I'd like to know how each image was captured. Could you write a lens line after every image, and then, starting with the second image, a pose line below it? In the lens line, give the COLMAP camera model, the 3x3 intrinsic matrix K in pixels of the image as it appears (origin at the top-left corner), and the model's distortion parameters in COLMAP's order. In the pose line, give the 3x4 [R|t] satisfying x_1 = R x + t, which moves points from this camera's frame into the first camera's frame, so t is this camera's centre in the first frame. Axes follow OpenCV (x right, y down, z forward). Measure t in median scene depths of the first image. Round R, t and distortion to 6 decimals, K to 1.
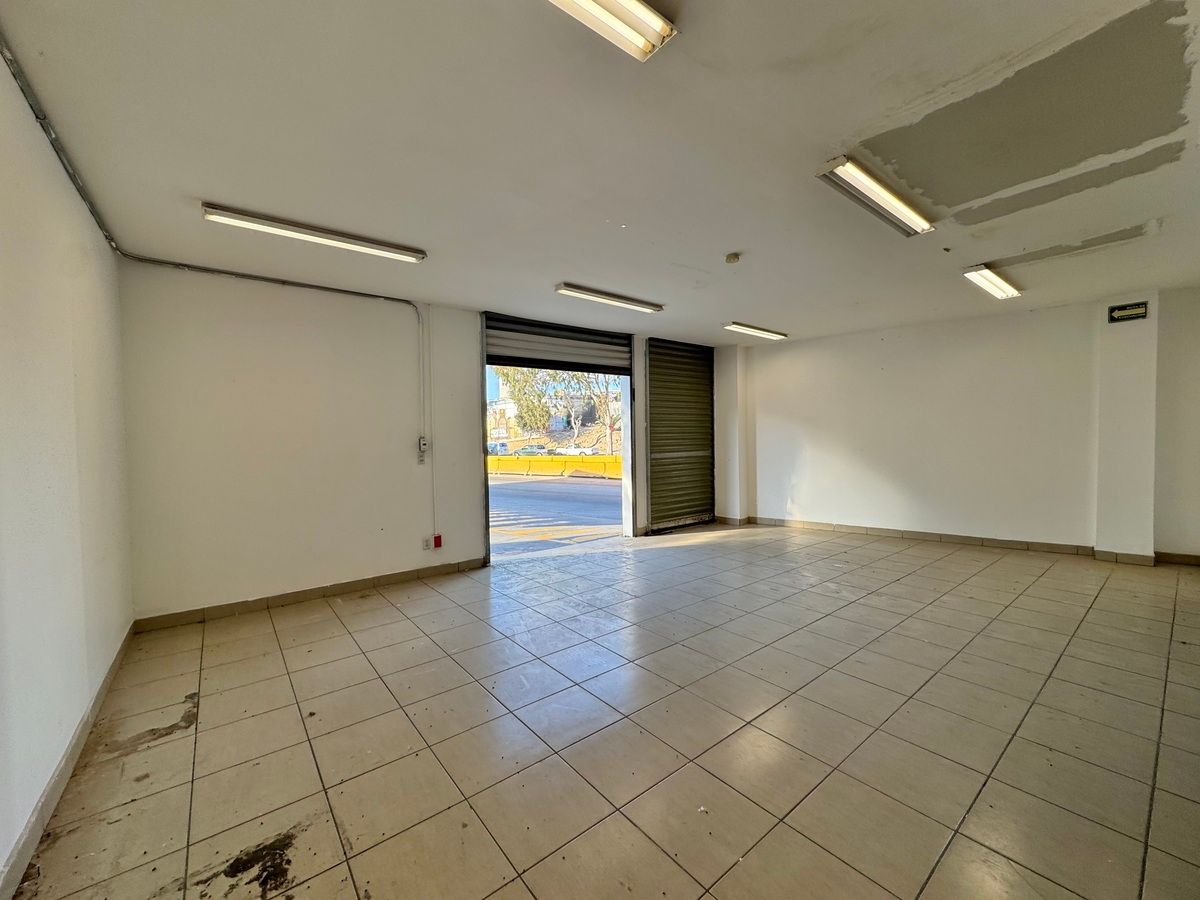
lens RADIAL K [[478.0, 0, 599.6], [0, 478.0, 449.2], [0, 0, 1]] dist [-0.003092, 0.000547]
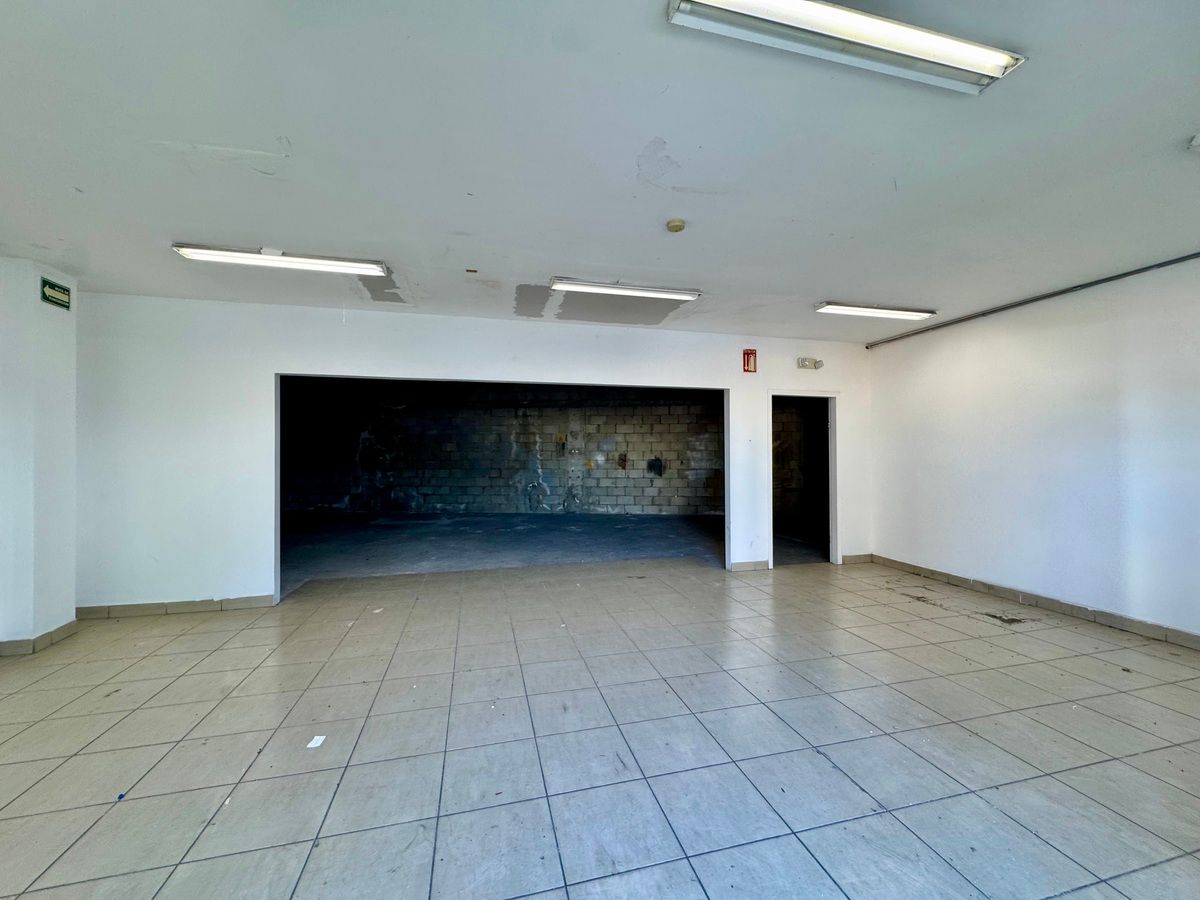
lens RADIAL K [[478.0, 0, 599.0], [0, 478.0, 449.5], [0, 0, 1]] dist [-0.003092, 0.000547]
pose [[-0.910039, 0.023675, 0.413846, 0.043002], [0.027981, 0.999599, 0.004347, -0.022473], [-0.413577, 0.015536, -0.910337, 0.969381]]
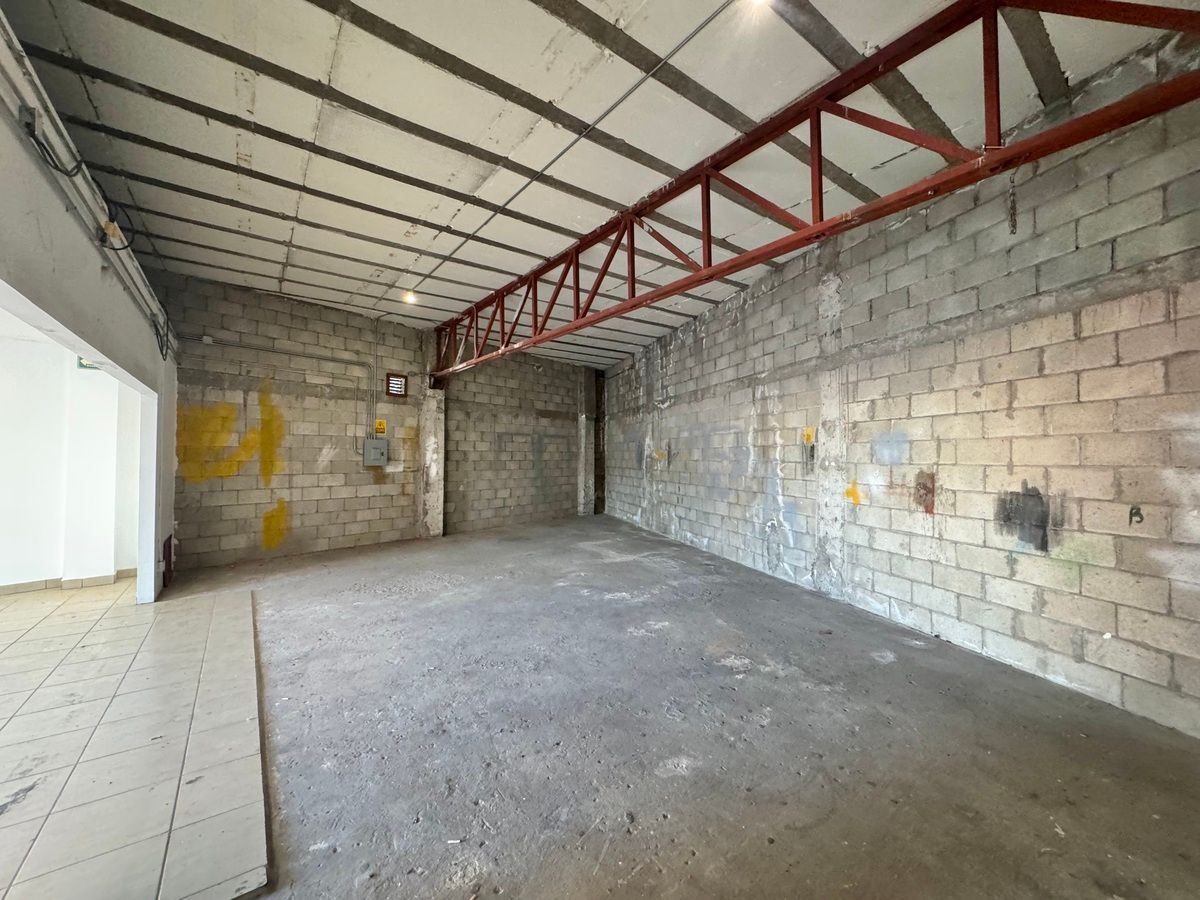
lens RADIAL K [[478.0, 0, 598.3], [0, 478.0, 450.5], [0, 0, 1]] dist [-0.003092, 0.000547]
pose [[0.035935, 0.032255, 0.998833, 0.019923], [0.018564, 0.999285, -0.032937, -0.013302], [-0.999182, 0.019726, 0.035310, -0.169479]]
